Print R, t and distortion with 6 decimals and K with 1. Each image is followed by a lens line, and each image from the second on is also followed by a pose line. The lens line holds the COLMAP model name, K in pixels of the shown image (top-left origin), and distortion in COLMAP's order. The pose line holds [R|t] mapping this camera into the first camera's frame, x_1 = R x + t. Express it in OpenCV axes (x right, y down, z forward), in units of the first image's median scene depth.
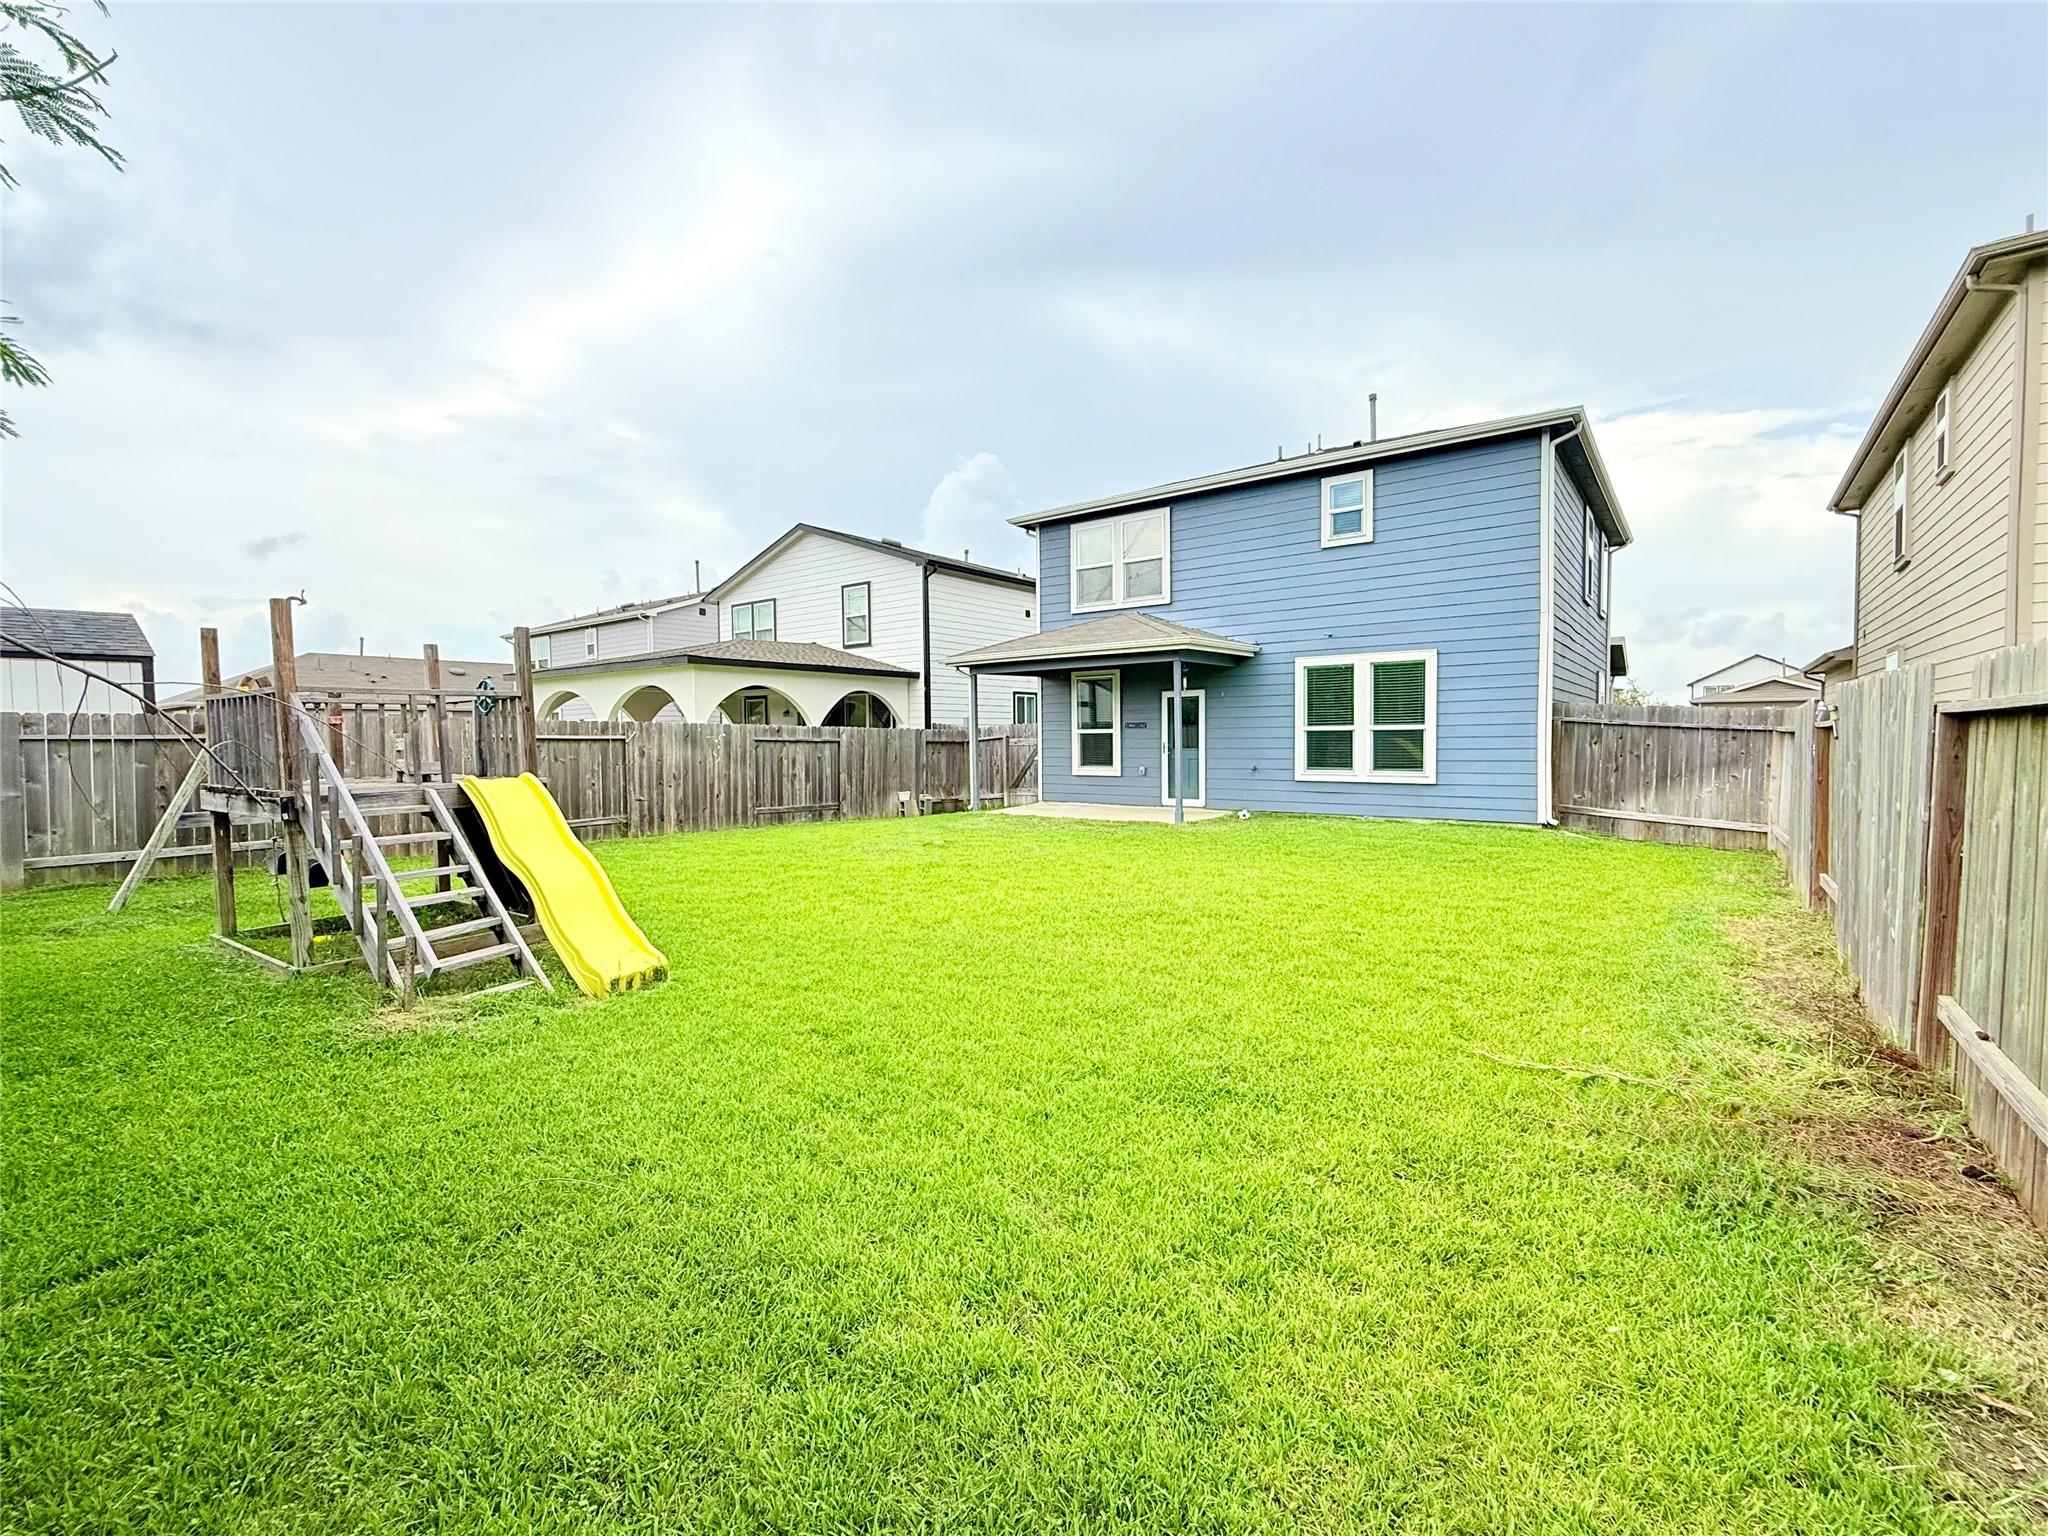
lens RADIAL K [[884.2, 0, 1024.4], [0, 884.2, 774.1], [0, 0, 1]] dist [0.003208, 0.000252]
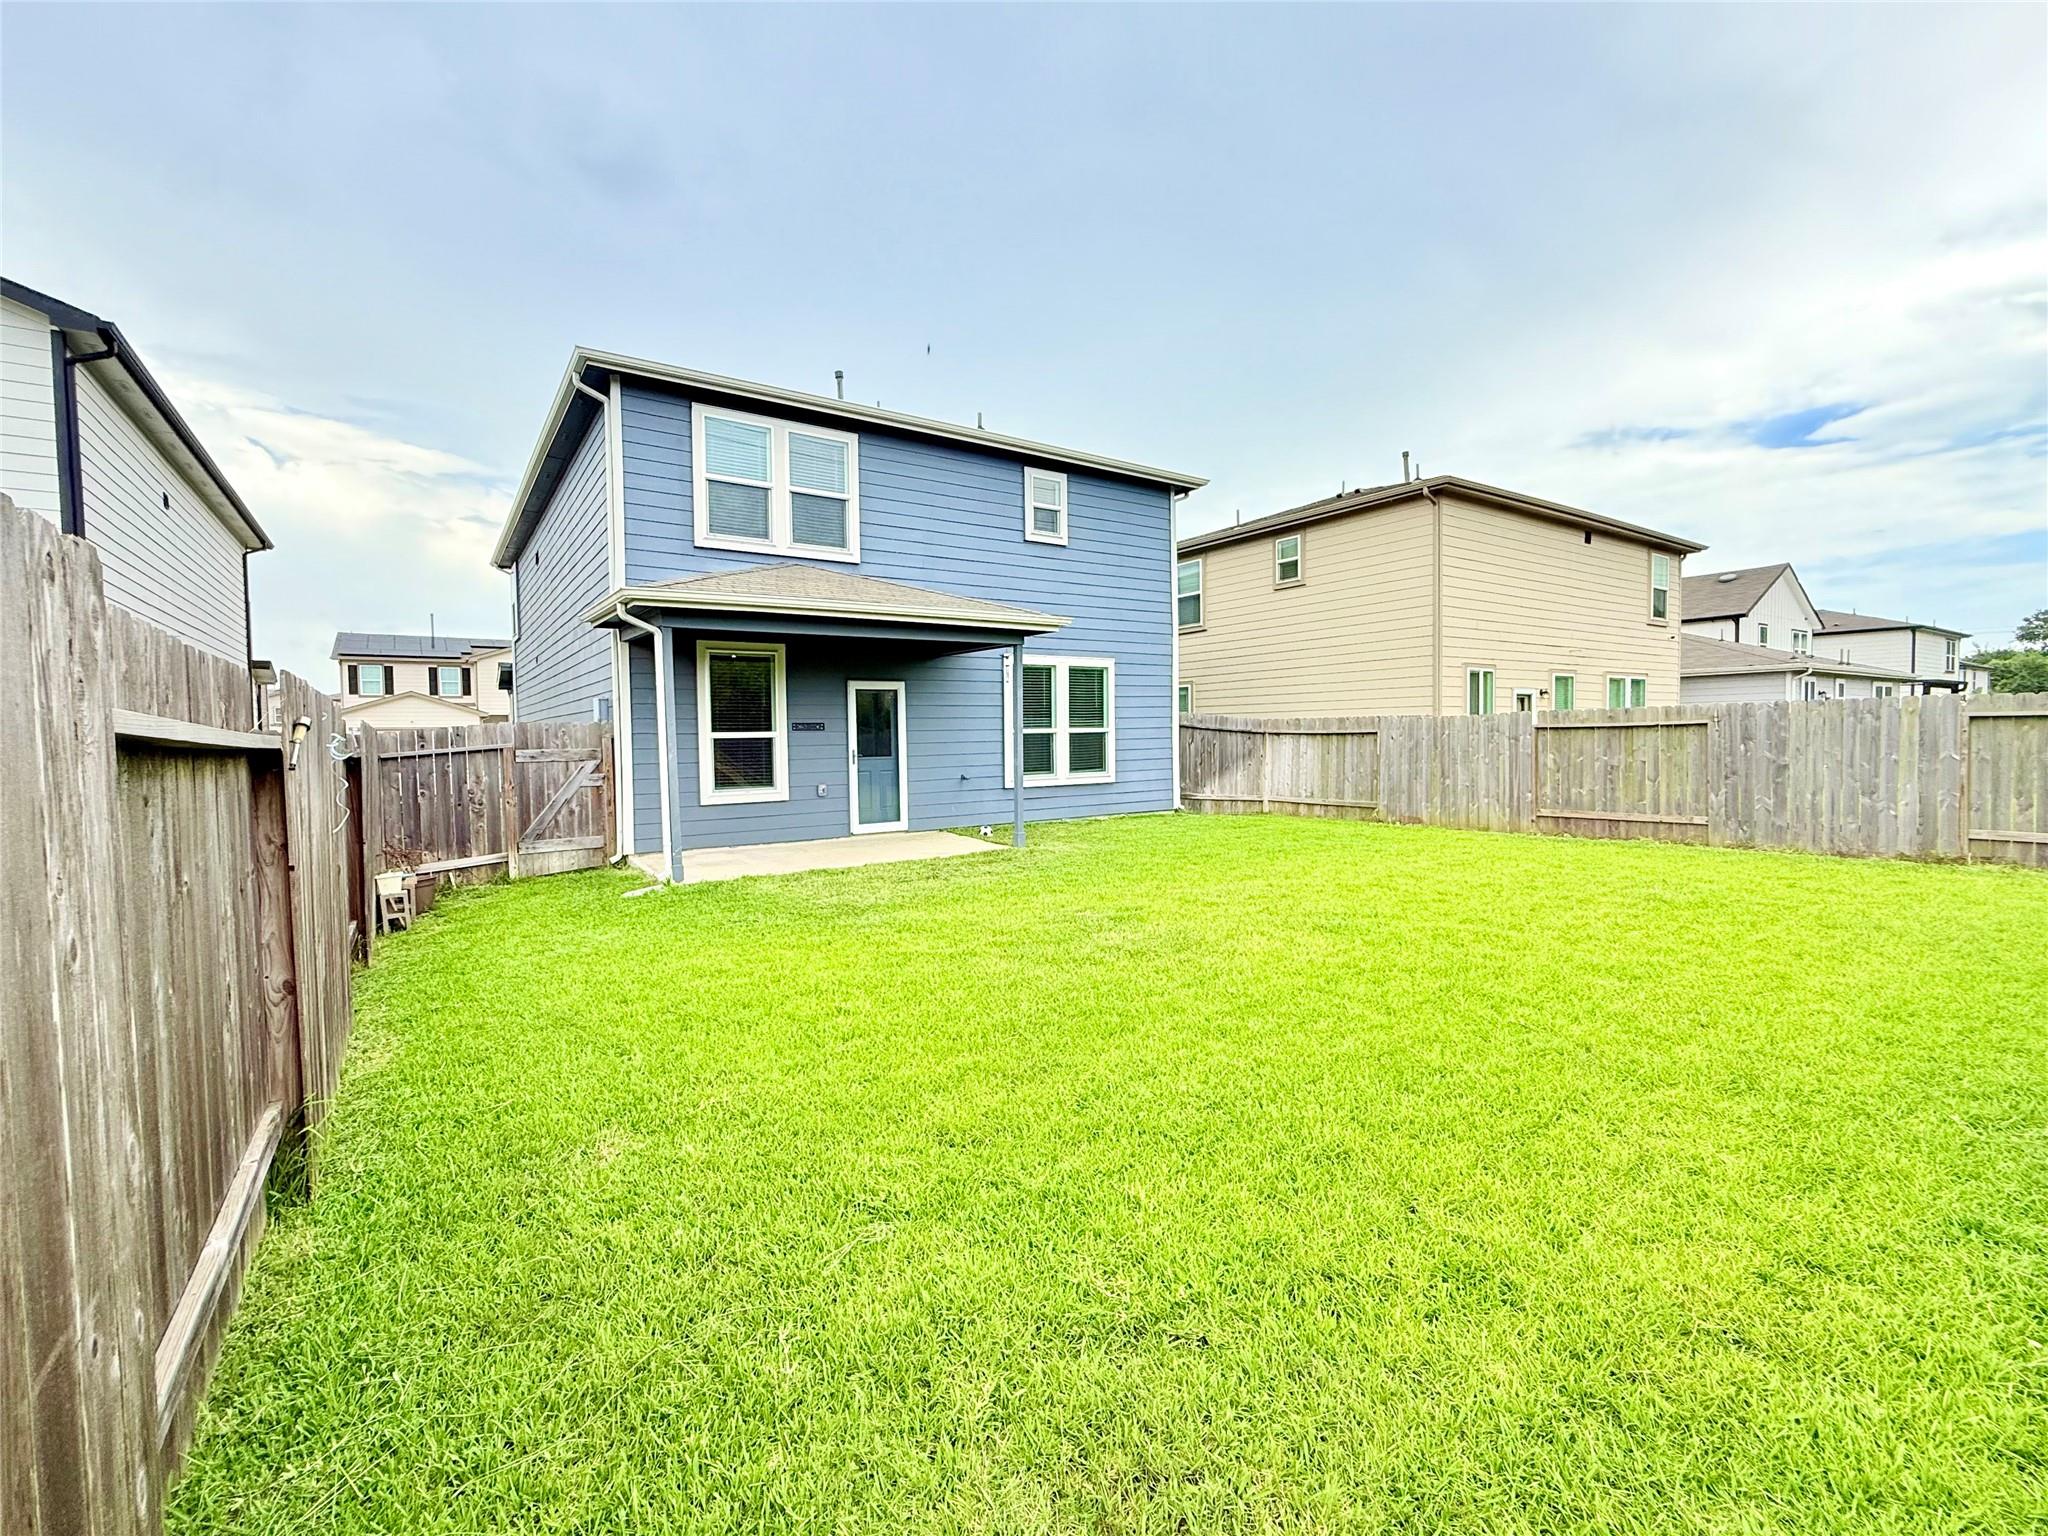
lens RADIAL K [[884.2, 0, 1021.9], [0, 884.2, 769.1], [0, 0, 1]] dist [0.003208, 0.000252]
pose [[0.318066, -0.031989, 0.947529, -0.567113], [0.055000, 0.998370, 0.015243, -0.026018], [-0.946472, 0.047266, 0.319307, 0.715133]]
